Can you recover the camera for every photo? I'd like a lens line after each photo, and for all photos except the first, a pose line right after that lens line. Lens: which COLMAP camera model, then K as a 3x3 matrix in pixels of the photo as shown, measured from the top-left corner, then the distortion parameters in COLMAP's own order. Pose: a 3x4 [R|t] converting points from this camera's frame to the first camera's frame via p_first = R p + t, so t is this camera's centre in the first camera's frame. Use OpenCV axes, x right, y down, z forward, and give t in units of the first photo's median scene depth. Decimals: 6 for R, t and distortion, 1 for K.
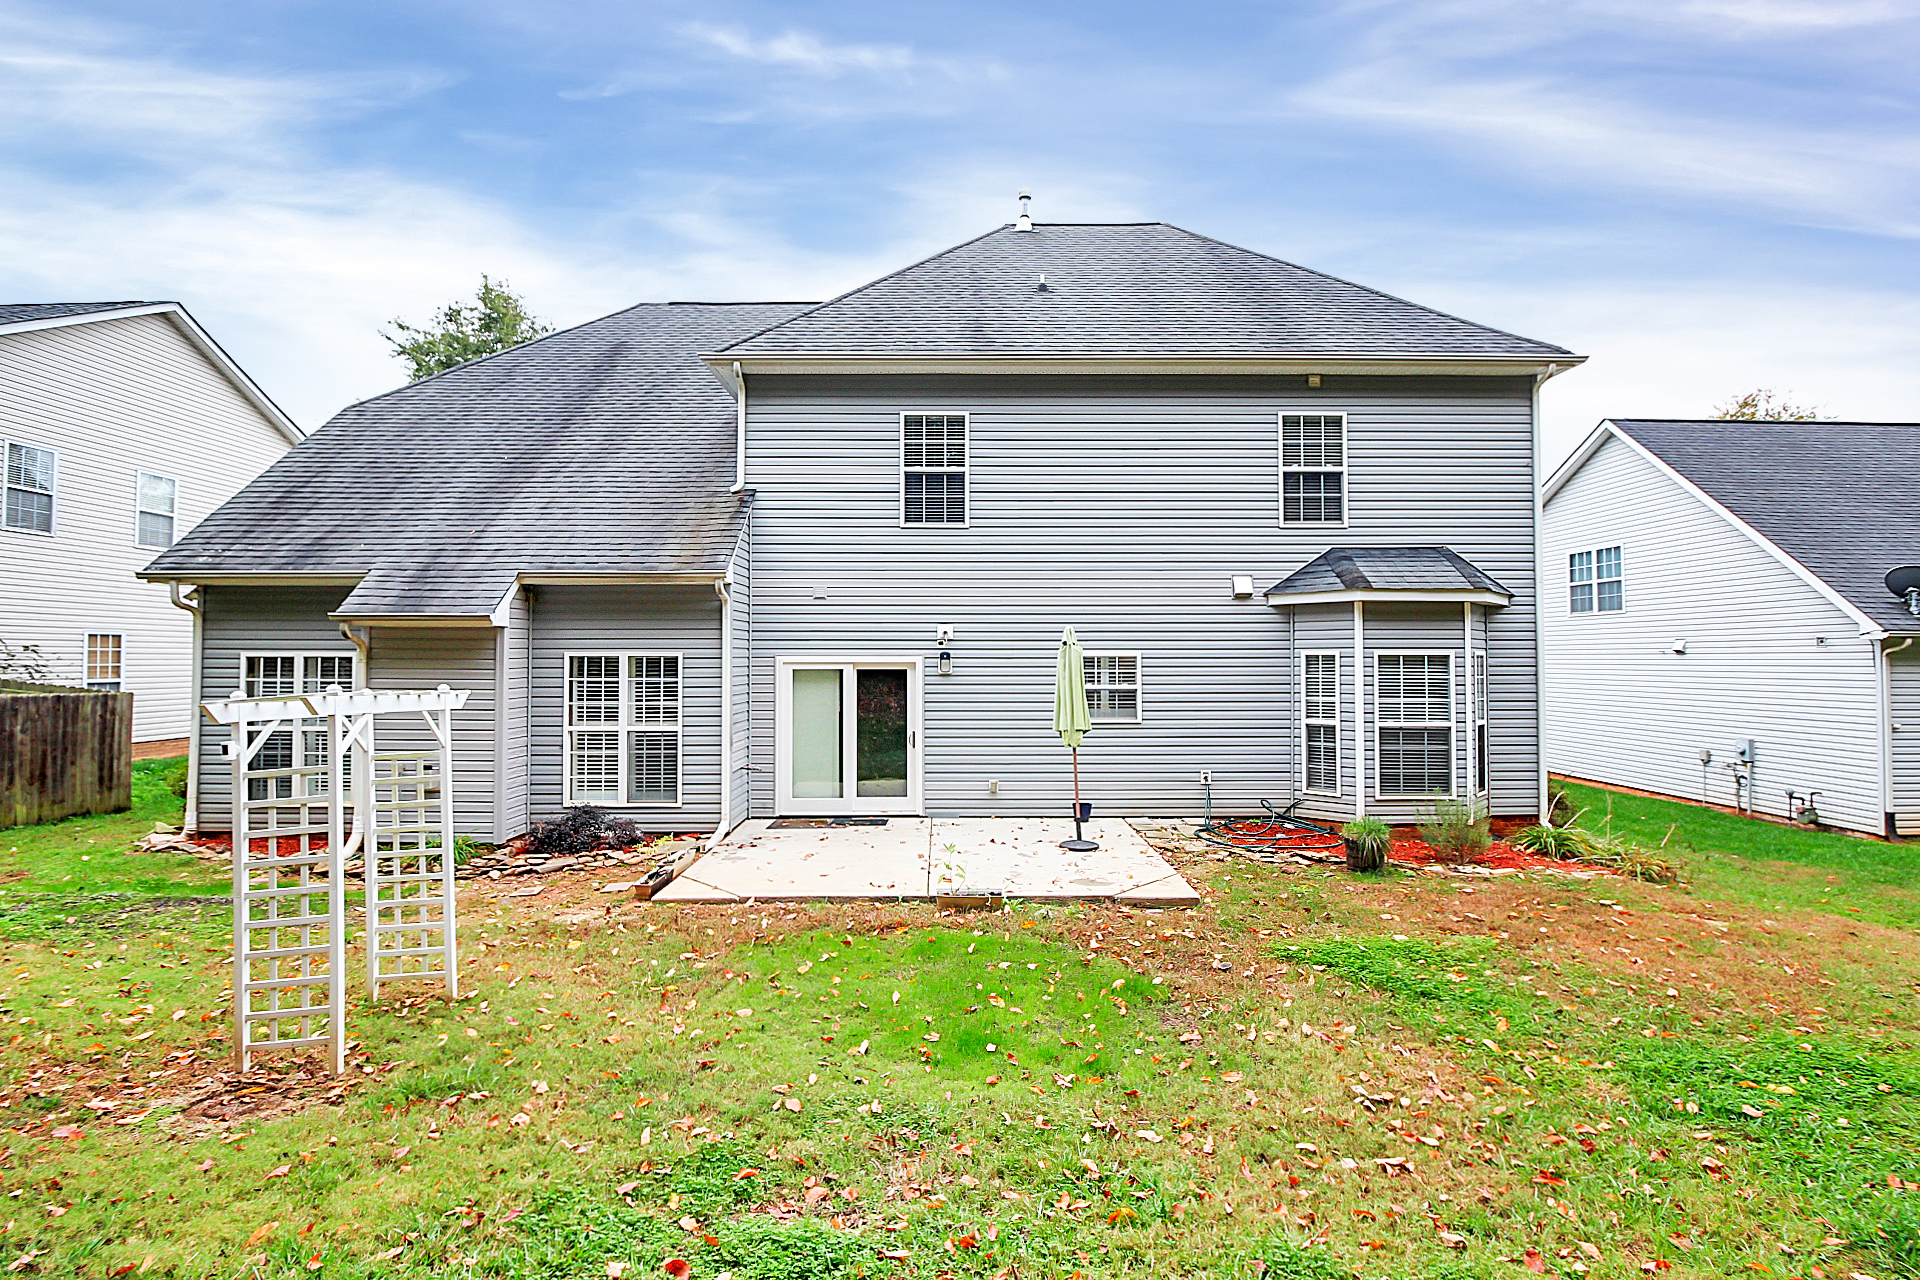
lens RADIAL K [[899.1, 0, 965.4], [0, 899.1, 650.7], [0, 0, 1]] dist [0.000993, 0.000051]
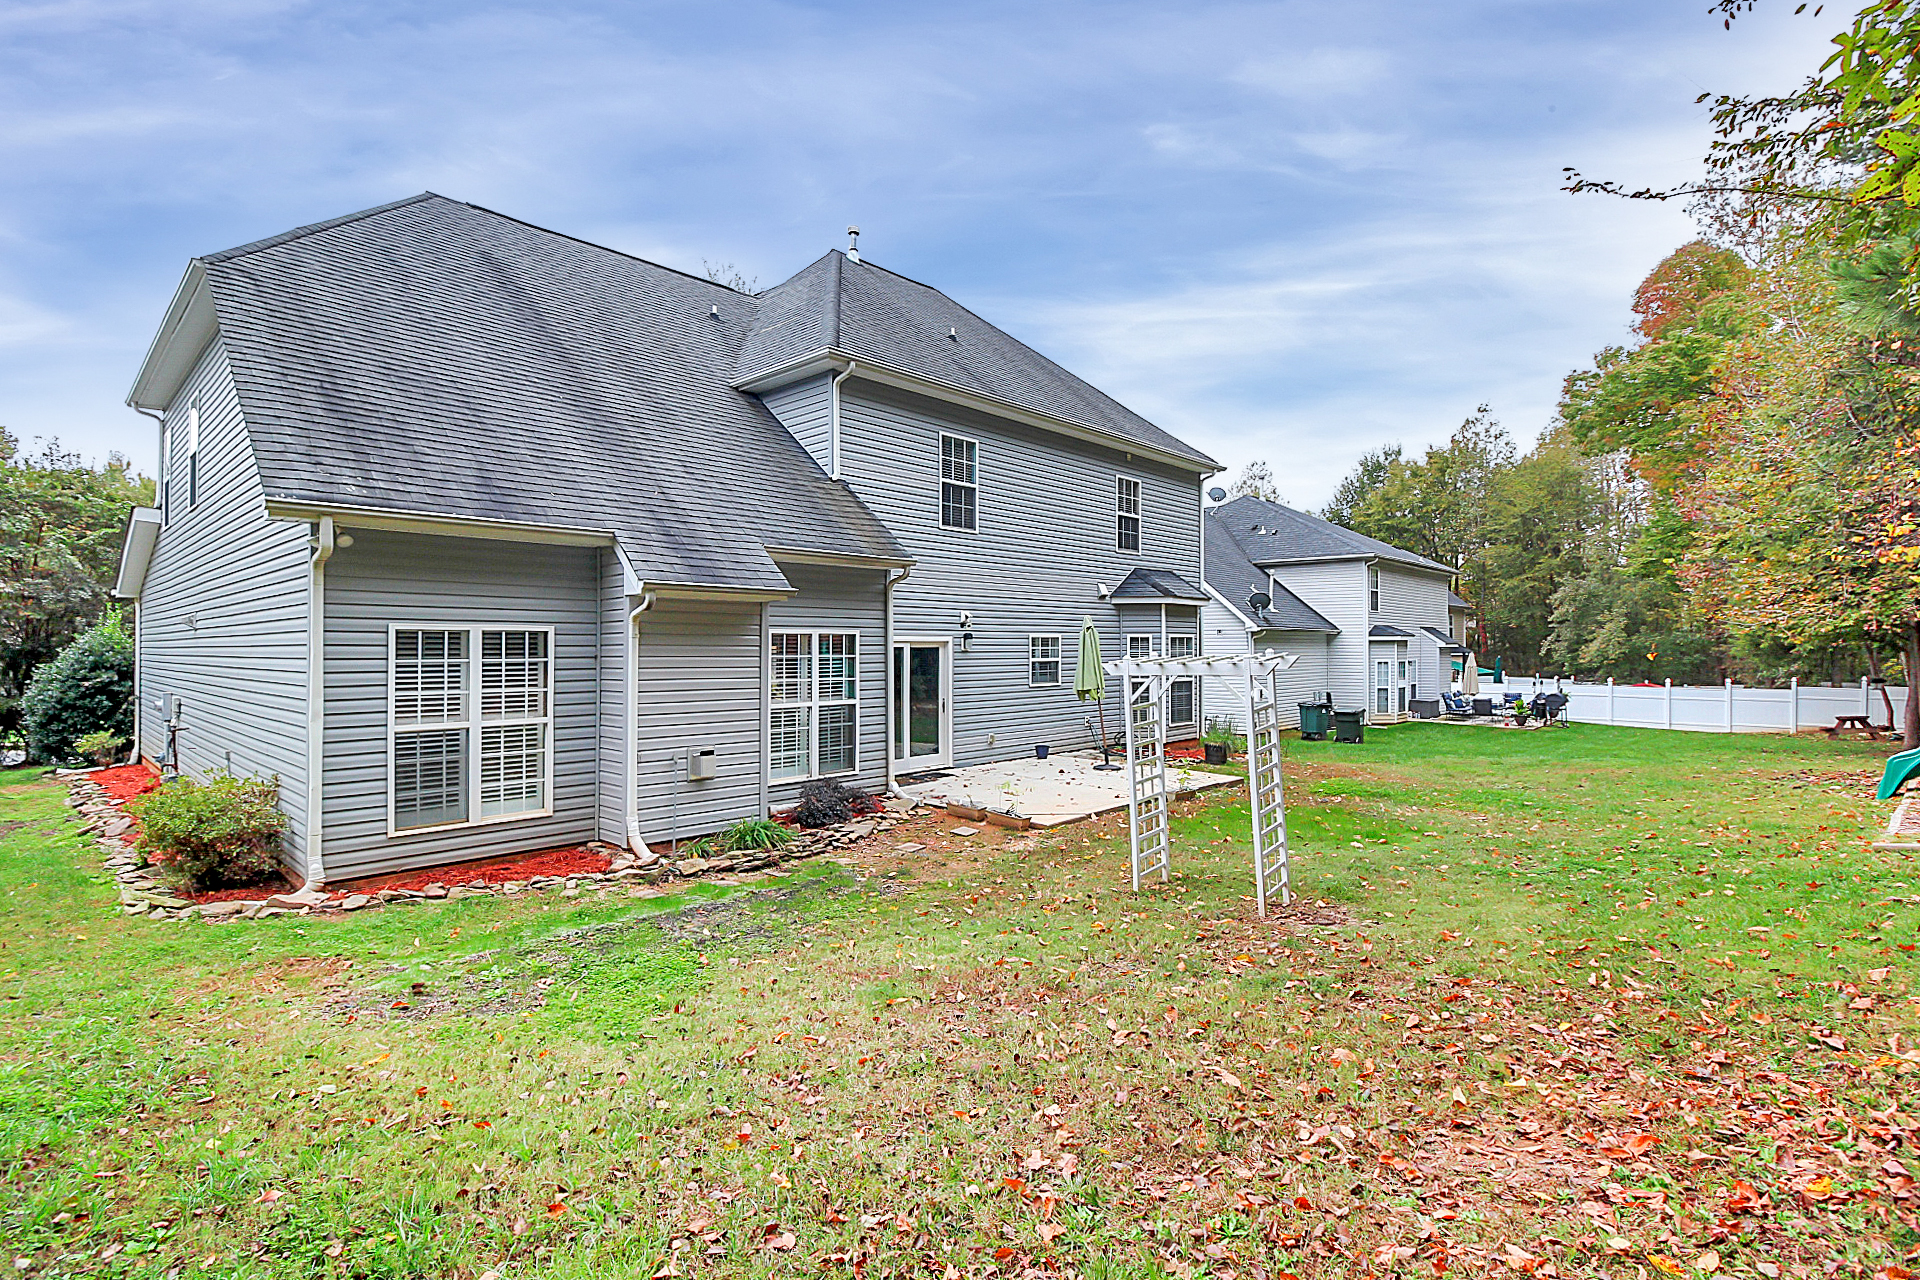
lens RADIAL K [[899.1, 0, 967.4], [0, 899.1, 633.3], [0, 0, 1]] dist [0.000993, 0.000051]
pose [[0.685039, 0.010508, 0.728430, -0.915536], [-0.014243, 0.999898, -0.001029, 0.003526], [-0.728367, -0.009670, 0.685119, 0.152787]]
